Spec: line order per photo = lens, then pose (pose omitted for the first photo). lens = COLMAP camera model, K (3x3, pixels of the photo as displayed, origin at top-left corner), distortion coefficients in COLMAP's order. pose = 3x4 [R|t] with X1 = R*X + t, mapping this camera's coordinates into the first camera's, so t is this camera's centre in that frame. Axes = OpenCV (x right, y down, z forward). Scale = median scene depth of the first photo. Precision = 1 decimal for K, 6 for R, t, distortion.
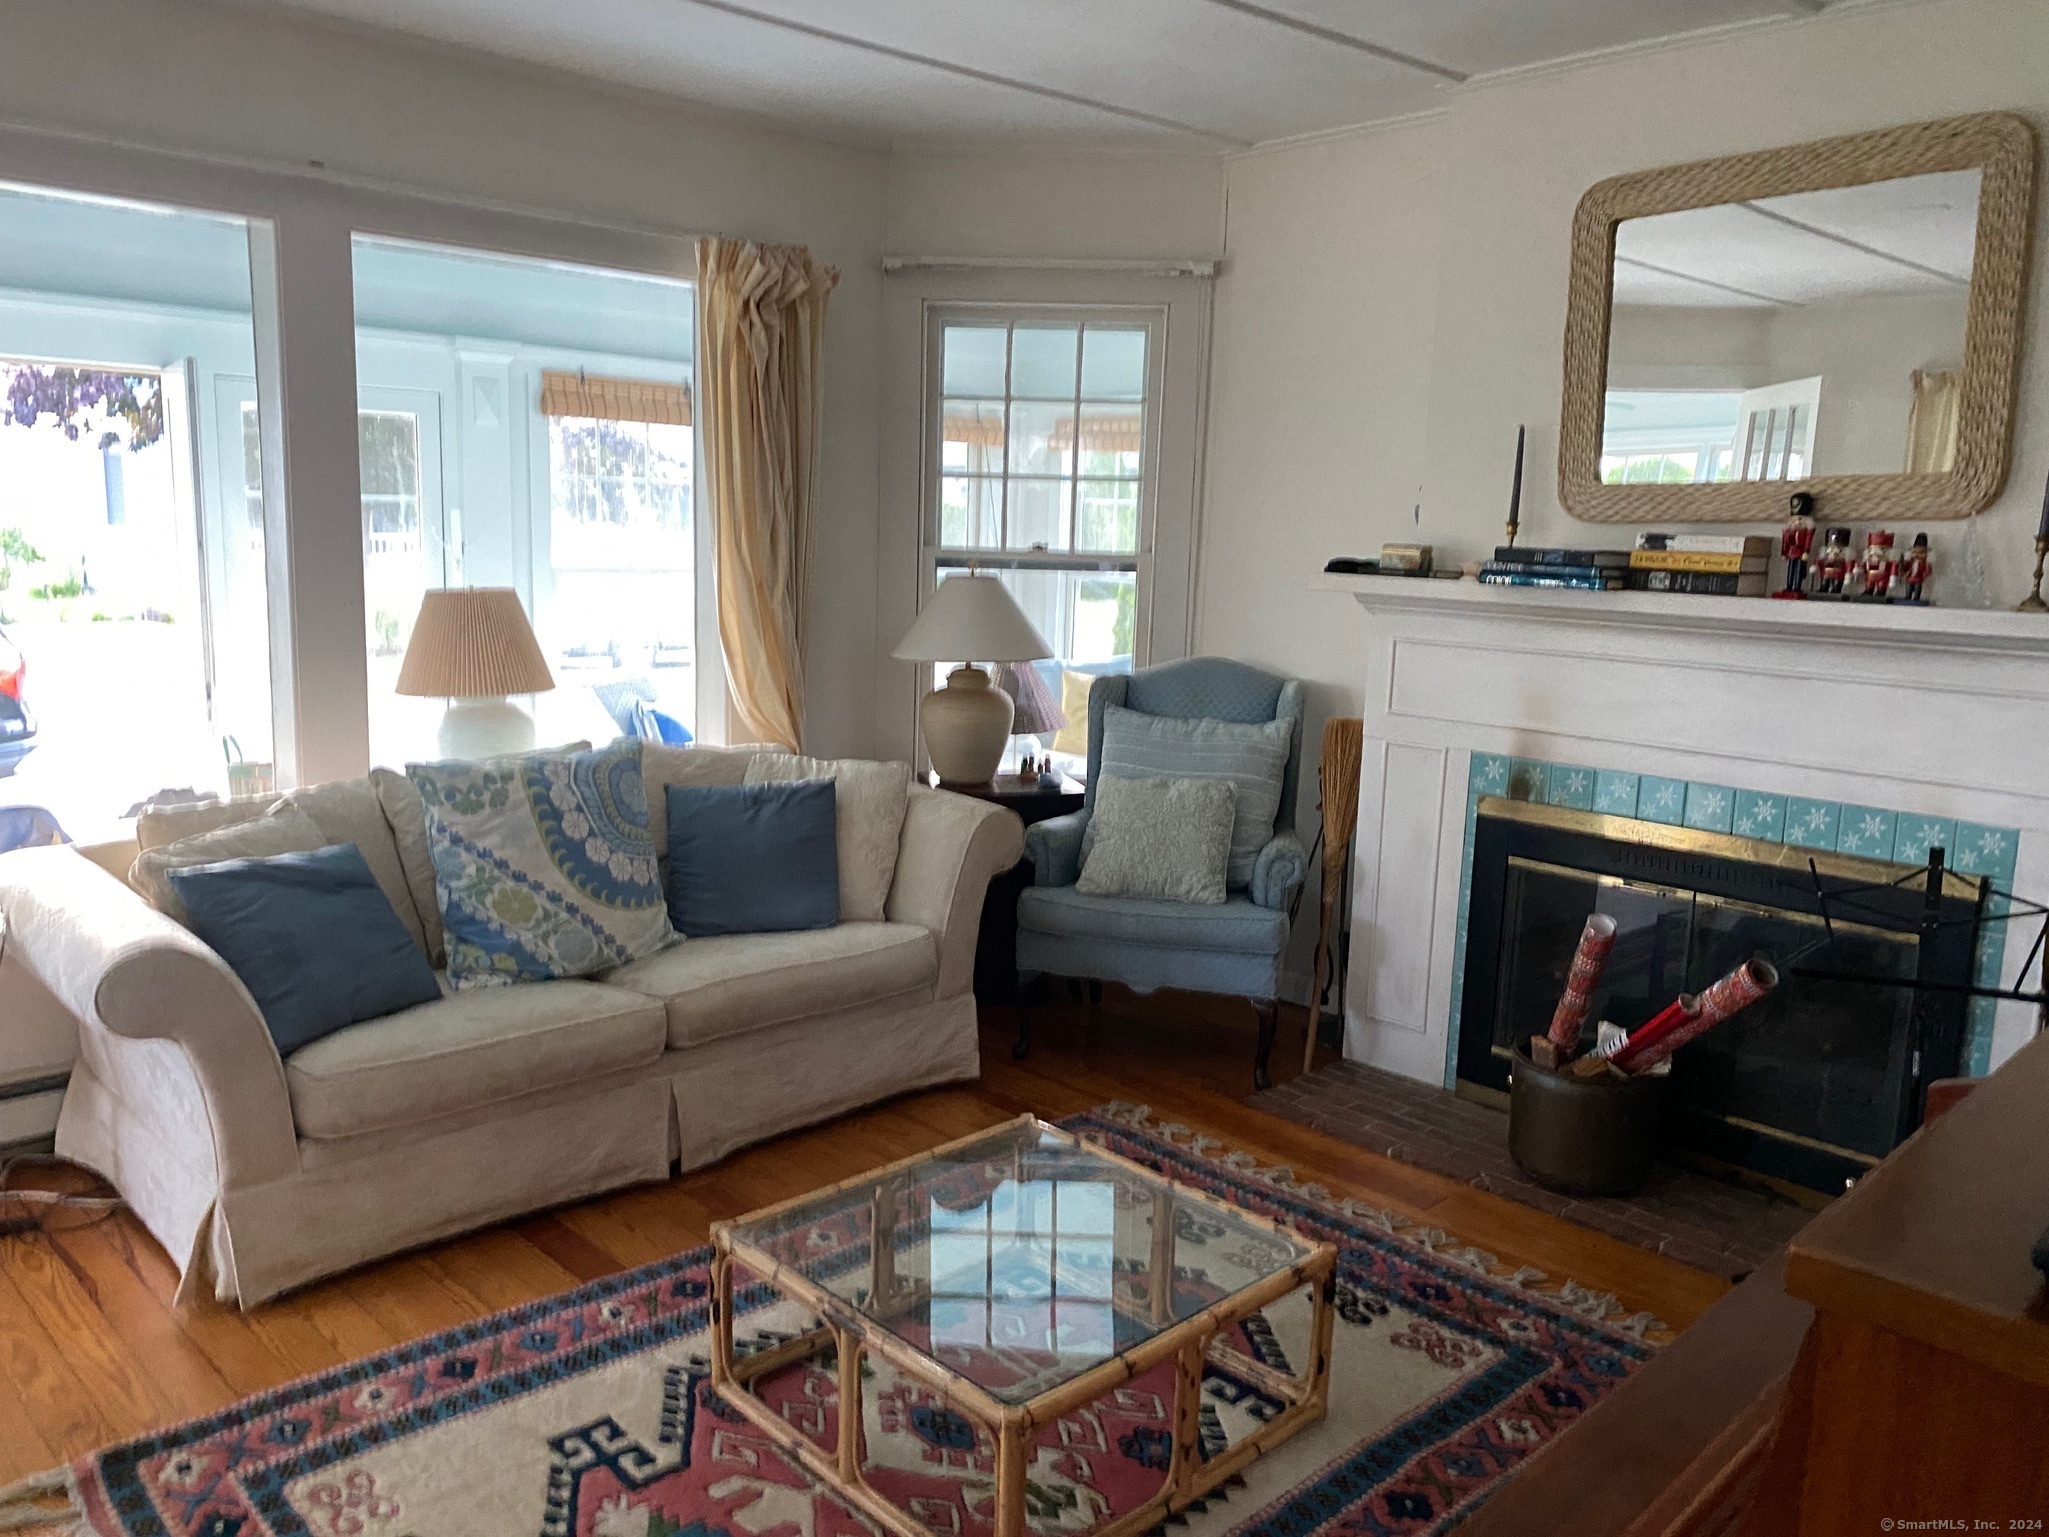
lens RADIAL K [[1530.3, 0, 1024.5], [0, 1530.3, 768.5], [0, 0, 1]] dist [-0.001530, -0.004093]
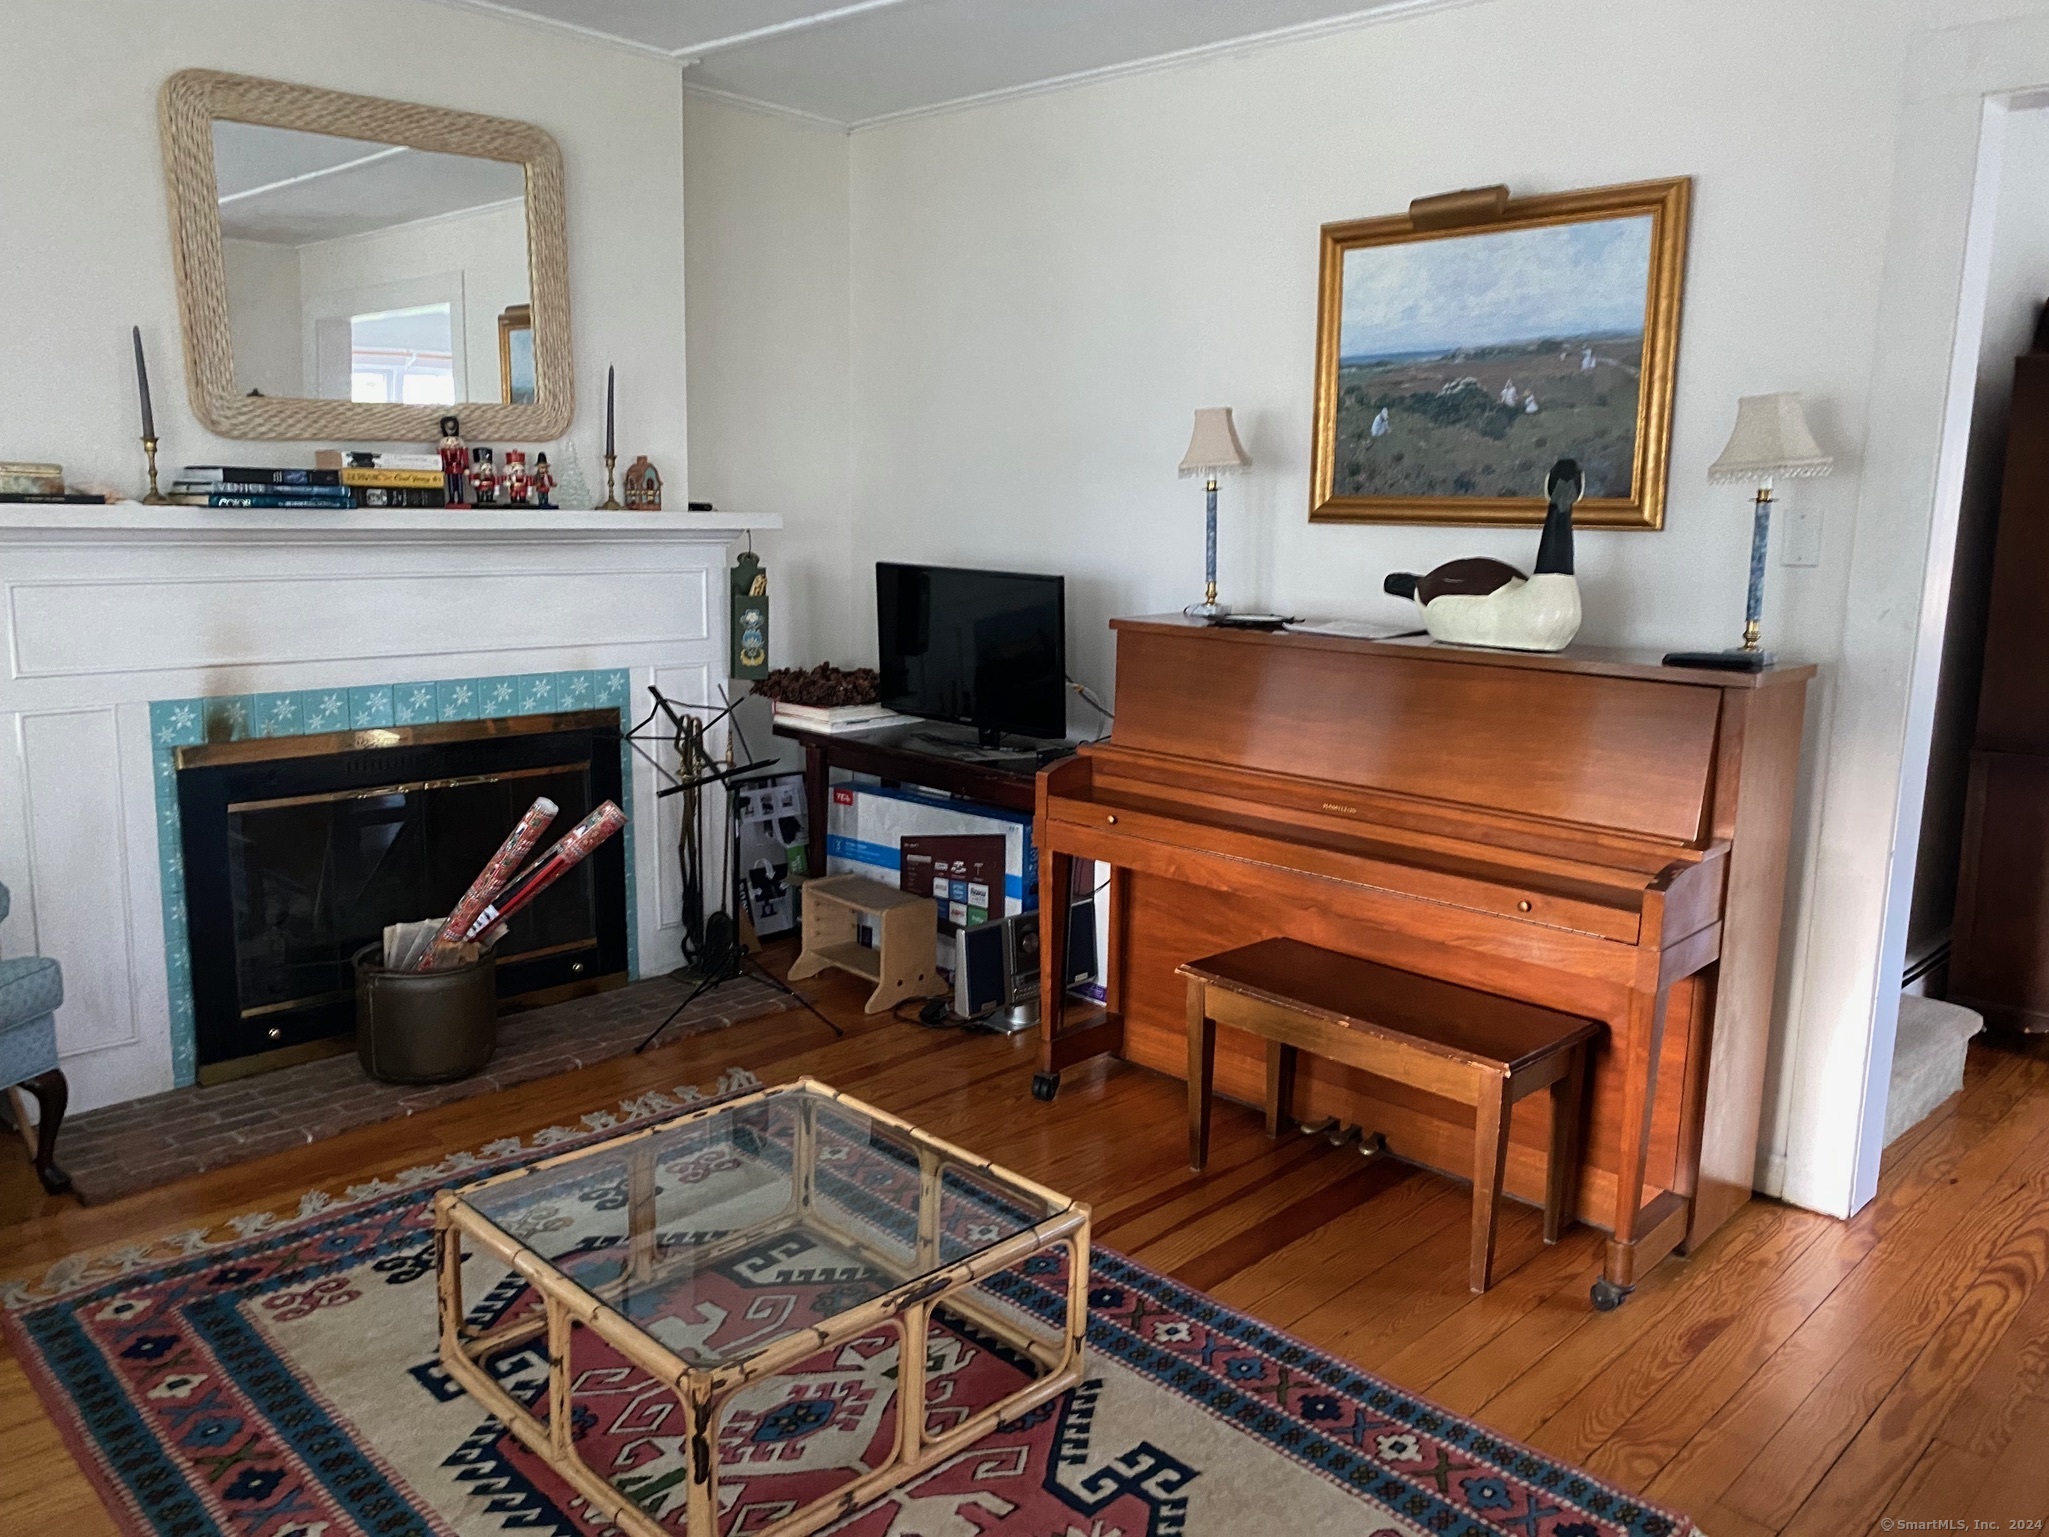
lens RADIAL K [[1535.5, 0, 1024.1], [0, 1535.5, 737.3], [0, 0, 1]] dist [0.003429, -0.001785]
pose [[-0.018336, -0.186329, 0.982316, -0.663749], [0.139212, 0.972436, 0.187053, -0.098643], [-0.990093, 0.140180, 0.008109, 0.578141]]
